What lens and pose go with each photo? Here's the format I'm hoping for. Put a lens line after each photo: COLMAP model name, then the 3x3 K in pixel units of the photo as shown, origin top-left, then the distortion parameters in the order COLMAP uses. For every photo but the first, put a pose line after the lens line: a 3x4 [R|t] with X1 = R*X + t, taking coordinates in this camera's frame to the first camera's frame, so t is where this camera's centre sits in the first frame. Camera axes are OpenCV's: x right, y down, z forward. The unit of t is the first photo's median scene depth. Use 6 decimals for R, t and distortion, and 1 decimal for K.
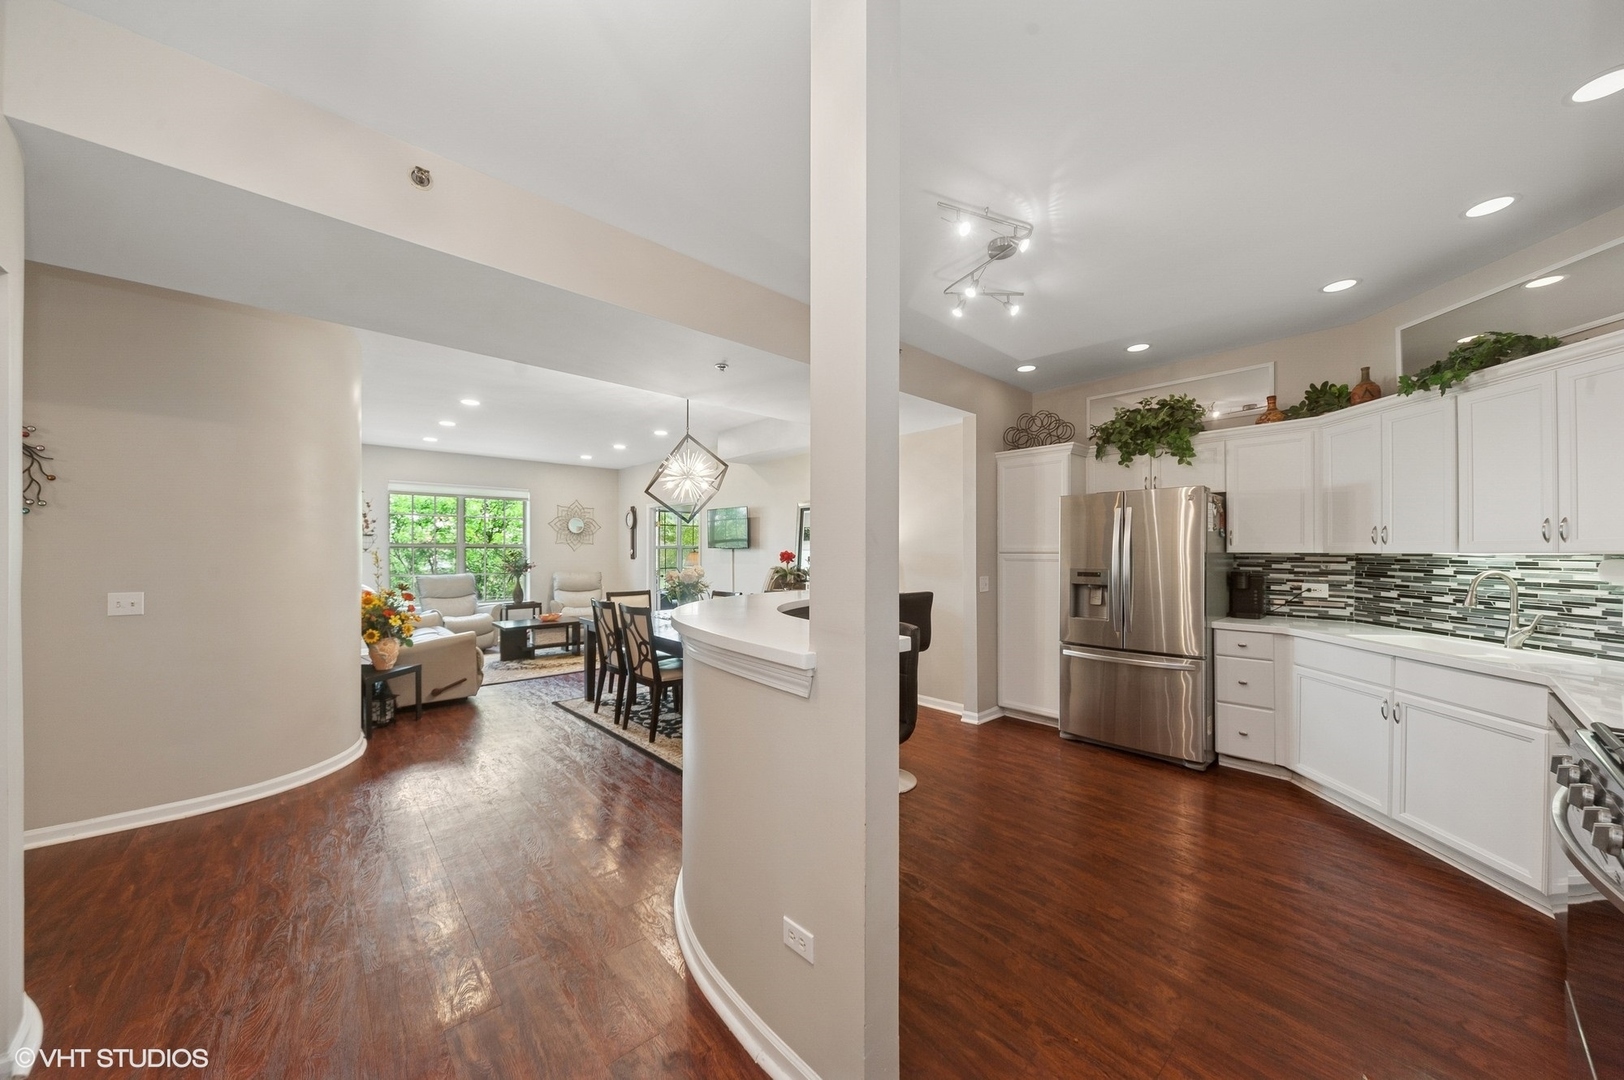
lens RADIAL K [[571.9, 0, 825.7], [0, 571.9, 545.6], [0, 0, 1]] dist [0.000263, -0.000530]
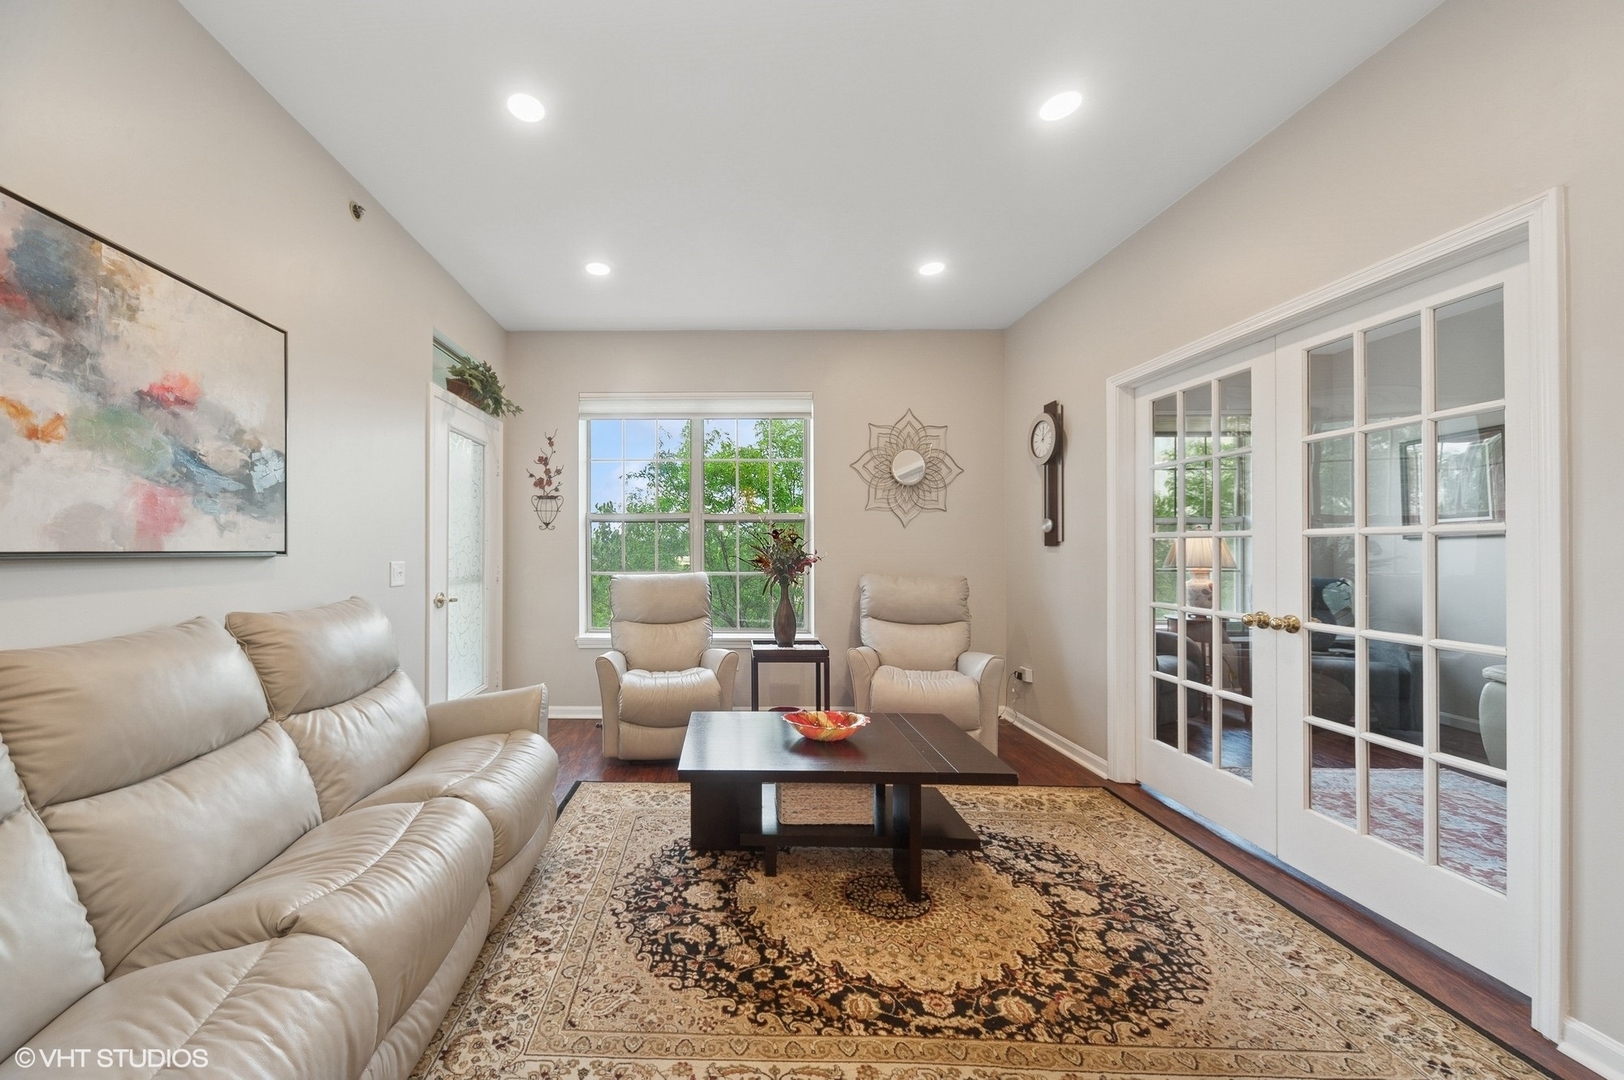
lens RADIAL K [[560.3, 0, 741.8], [0, 560.3, 550.1], [0, 0, 1]] dist [0.000945, 0.000509]
pose [[0.747526, 0.013132, -0.664103, -0.636027], [-0.001228, 0.999830, 0.018388, 0.049788], [0.664232, -0.012930, 0.747415, 1.507405]]
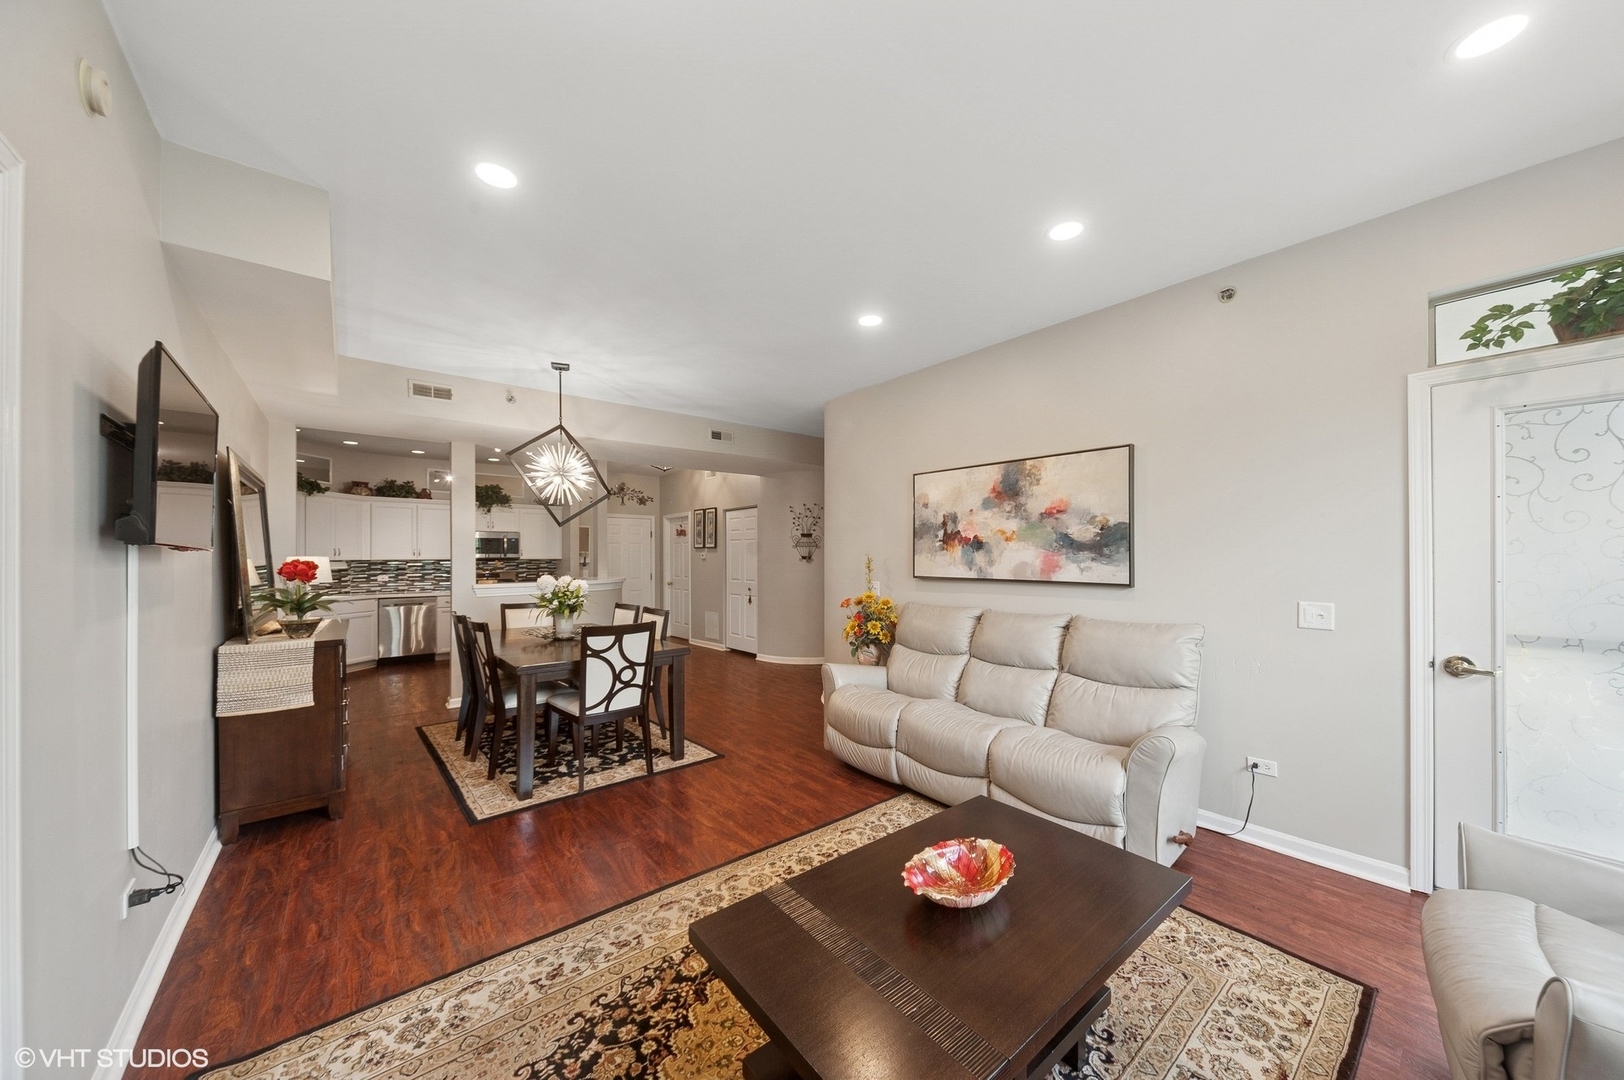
lens RADIAL K [[560.3, 0, 821.9], [0, 560.3, 553.0], [0, 0, 1]] dist [0.000945, 0.000509]
pose [[-0.999298, 0.005328, 0.037088, -0.889766], [0.004656, 0.999824, -0.018182, 0.027029], [-0.037178, -0.017997, -0.999147, 2.459554]]
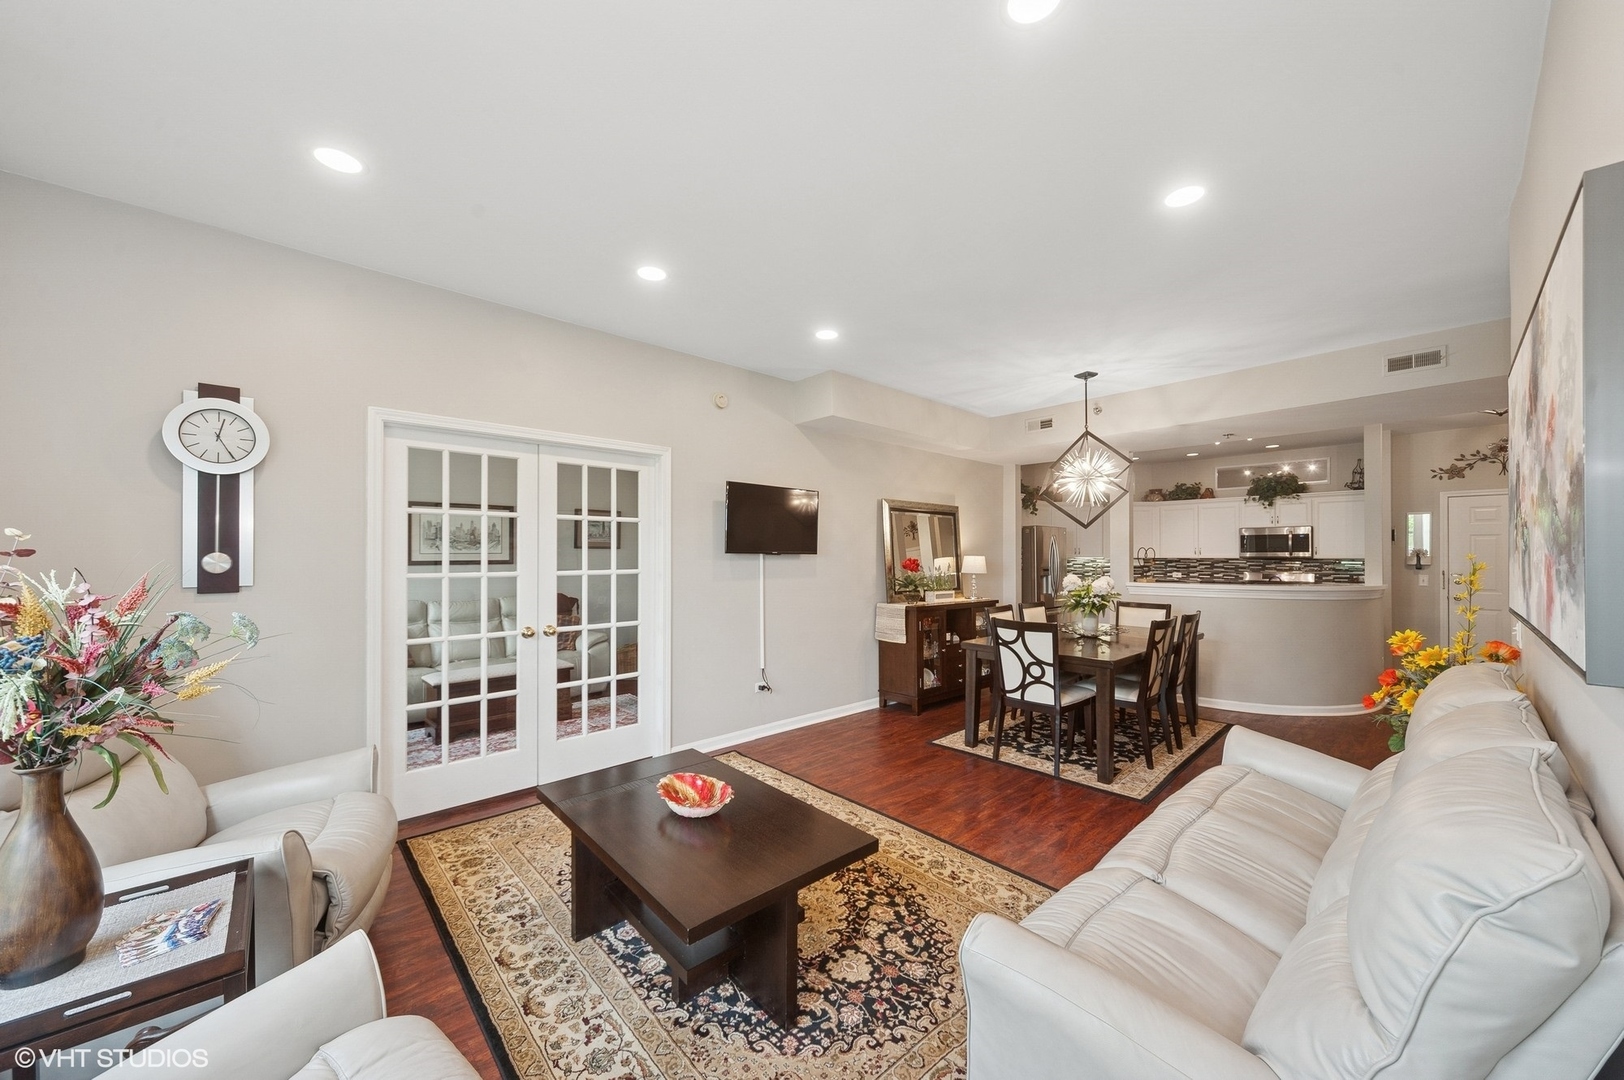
lens RADIAL K [[594.7, 0, 819.3], [0, 594.7, 550.0], [0, 0, 1]] dist [-0.000312, -0.000749]
pose [[-0.017361, 0.009659, 0.999803, -1.570720], [-0.011425, 0.999886, -0.009858, 0.014768], [-0.999784, -0.011594, -0.017249, 1.929321]]
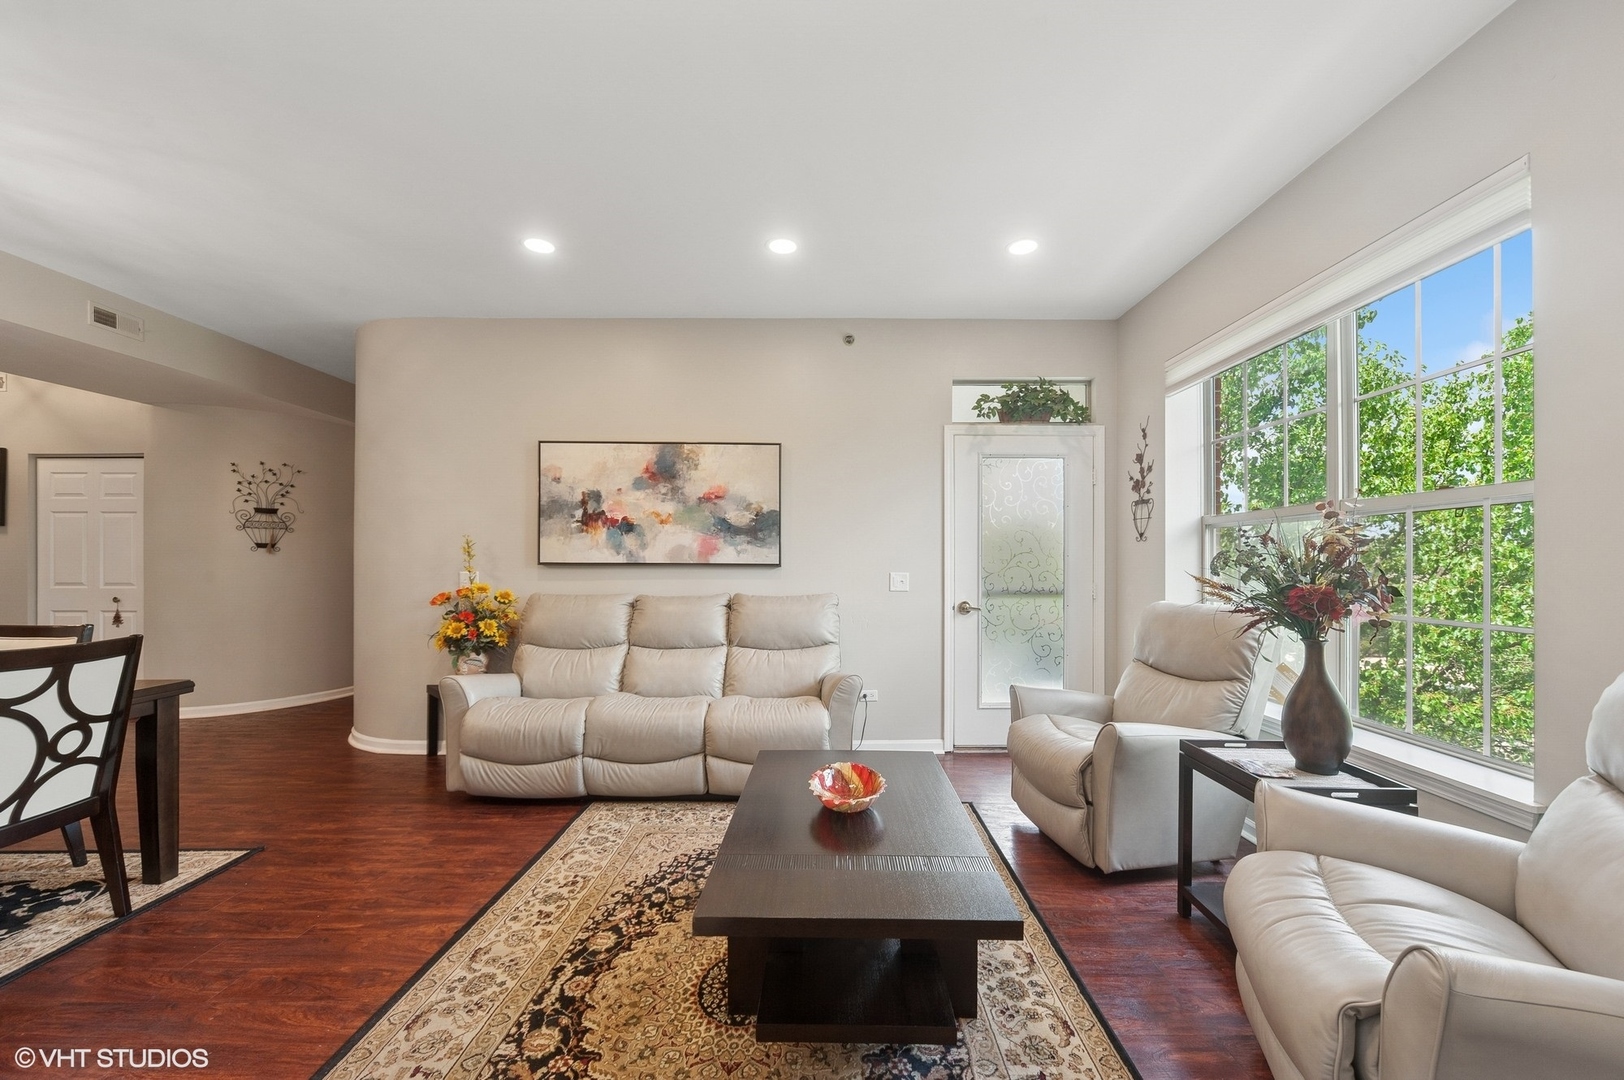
lens RADIAL K [[623.0, 0, 827.2], [0, 623.0, 559.9], [0, 0, 1]] dist [0.000971, -0.001931]
pose [[-0.668839, -0.000174, -0.743407, -0.565380], [0.009484, 0.999917, -0.008766, 0.064541], [0.743347, -0.012914, -0.668781, 2.386453]]
